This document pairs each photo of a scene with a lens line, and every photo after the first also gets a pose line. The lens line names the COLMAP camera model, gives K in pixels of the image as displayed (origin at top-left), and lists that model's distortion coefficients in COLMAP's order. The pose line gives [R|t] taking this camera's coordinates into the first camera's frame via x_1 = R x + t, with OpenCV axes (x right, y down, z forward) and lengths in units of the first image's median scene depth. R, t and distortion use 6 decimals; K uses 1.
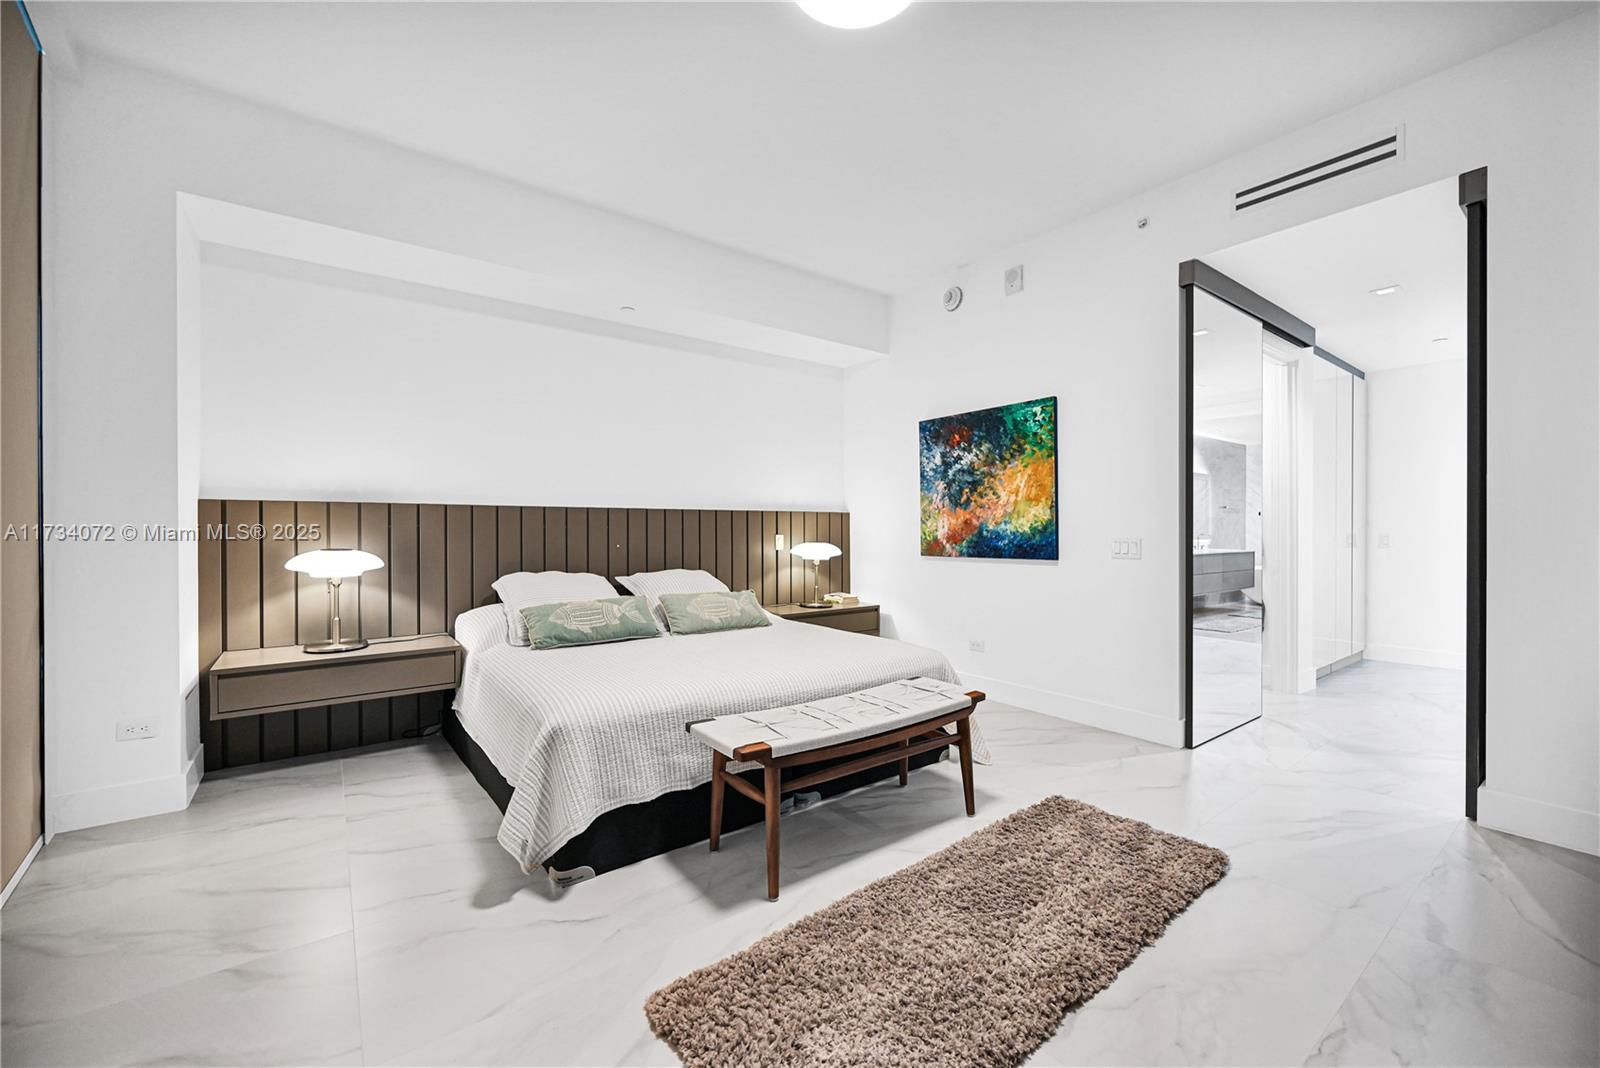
lens RADIAL K [[637.5, 0, 796.6], [0, 637.5, 544.1], [0, 0, 1]] dist [-0.000317, -0.000809]
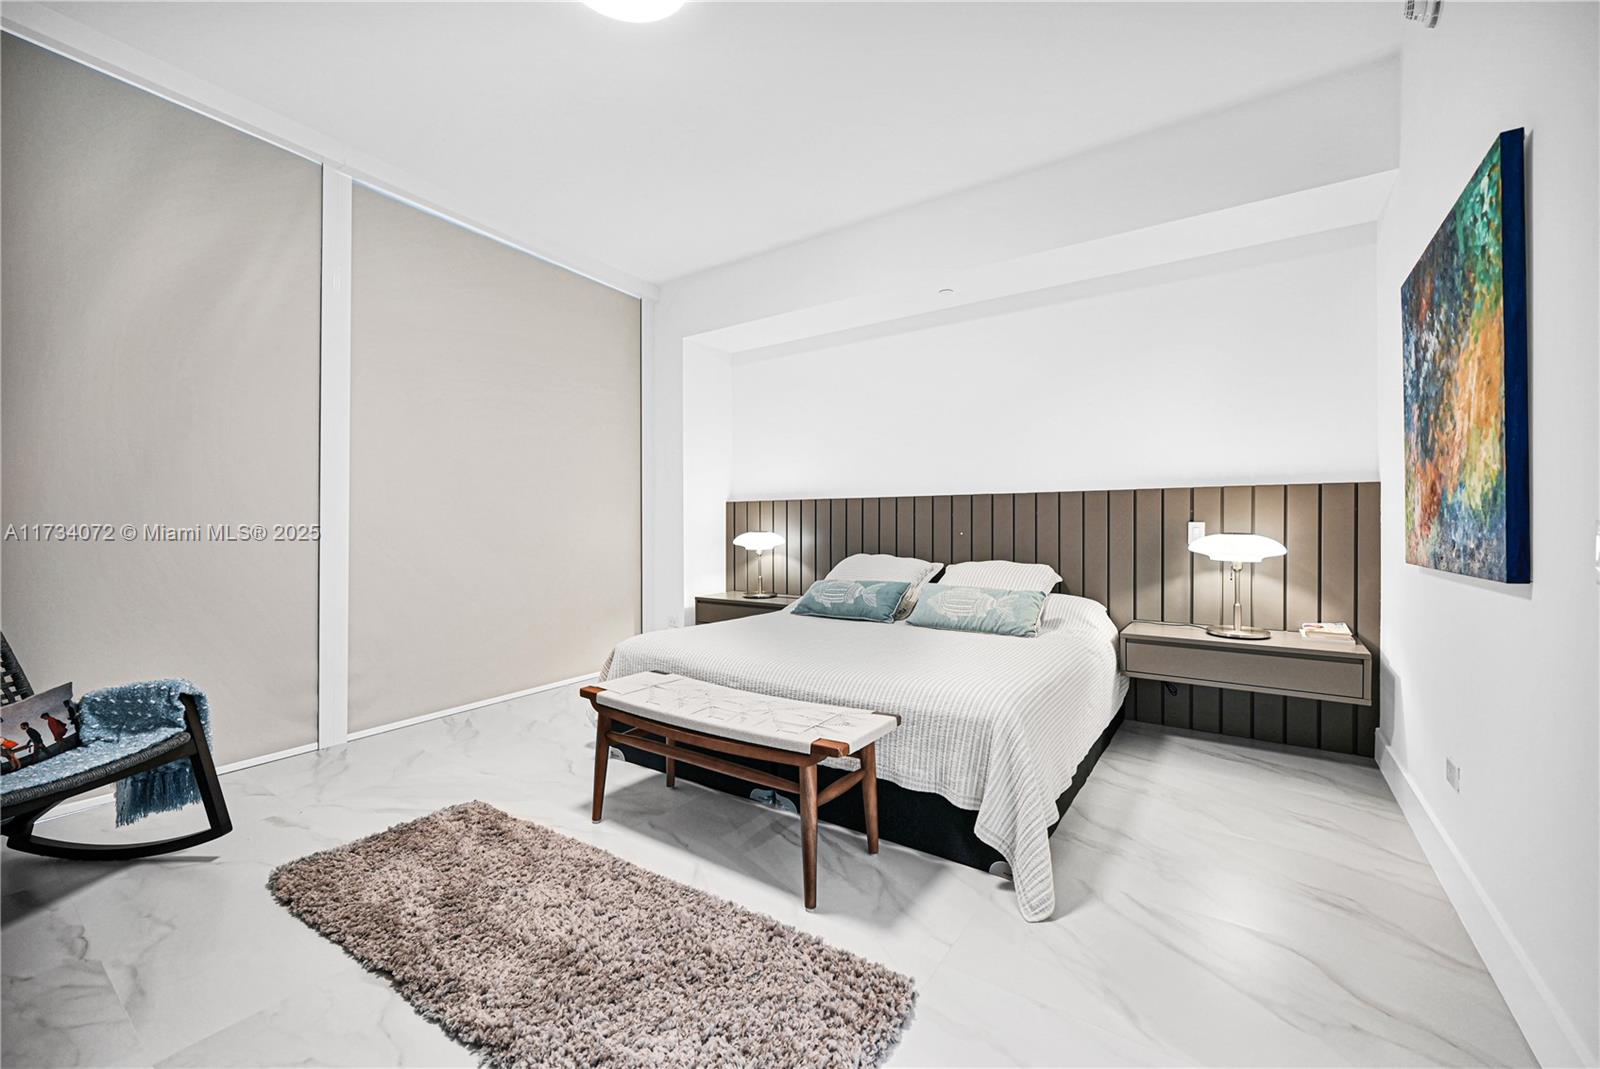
lens RADIAL K [[637.5, 0, 799.1], [0, 637.5, 523.6], [0, 0, 1]] dist [-0.000317, -0.000809]
pose [[0.309757, -0.002491, -0.950812, 0.646625], [-0.010540, 0.999926, -0.006053, -0.002817], [0.950757, 0.011897, 0.309708, 0.514607]]
